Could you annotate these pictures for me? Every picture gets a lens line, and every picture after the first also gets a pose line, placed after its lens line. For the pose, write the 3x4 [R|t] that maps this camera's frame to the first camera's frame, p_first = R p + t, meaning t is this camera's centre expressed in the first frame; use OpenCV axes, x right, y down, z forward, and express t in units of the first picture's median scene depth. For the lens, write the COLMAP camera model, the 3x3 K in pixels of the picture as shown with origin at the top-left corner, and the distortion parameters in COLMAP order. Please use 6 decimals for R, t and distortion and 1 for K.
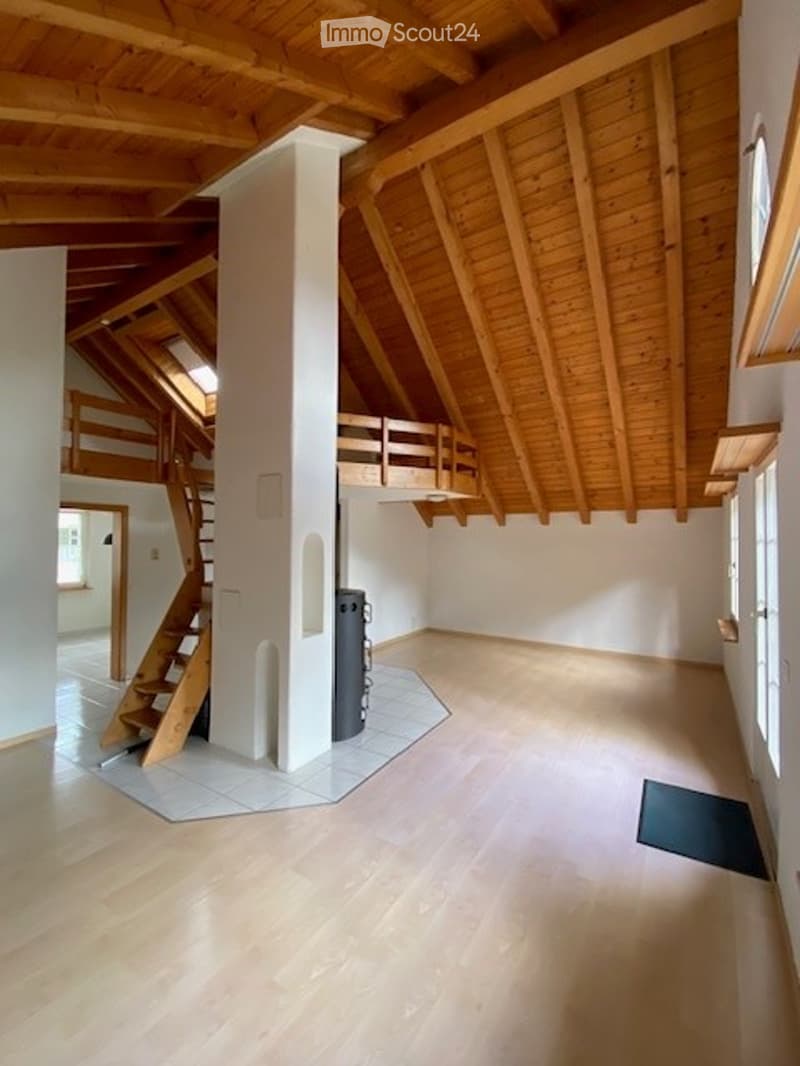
lens RADIAL K [[462.4, 0, 400.2], [0, 462.4, 533.6], [0, 0, 1]] dist [-0.003567, -0.001486]
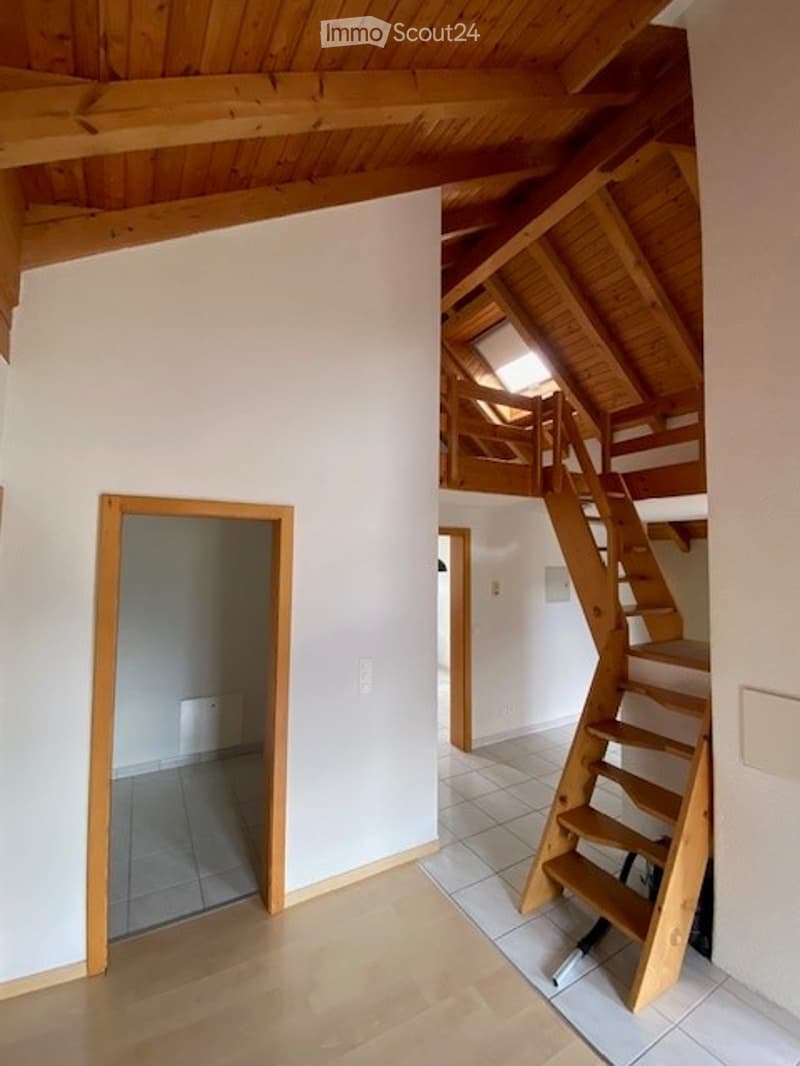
lens RADIAL K [[462.4, 0, 399.8], [0, 462.4, 535.0], [0, 0, 1]] dist [-0.003567, -0.001486]
pose [[0.886574, -0.022782, -0.462025, -0.346192], [0.007168, 0.999343, -0.035522, -0.023068], [0.462530, 0.028182, 0.886155, 0.246837]]
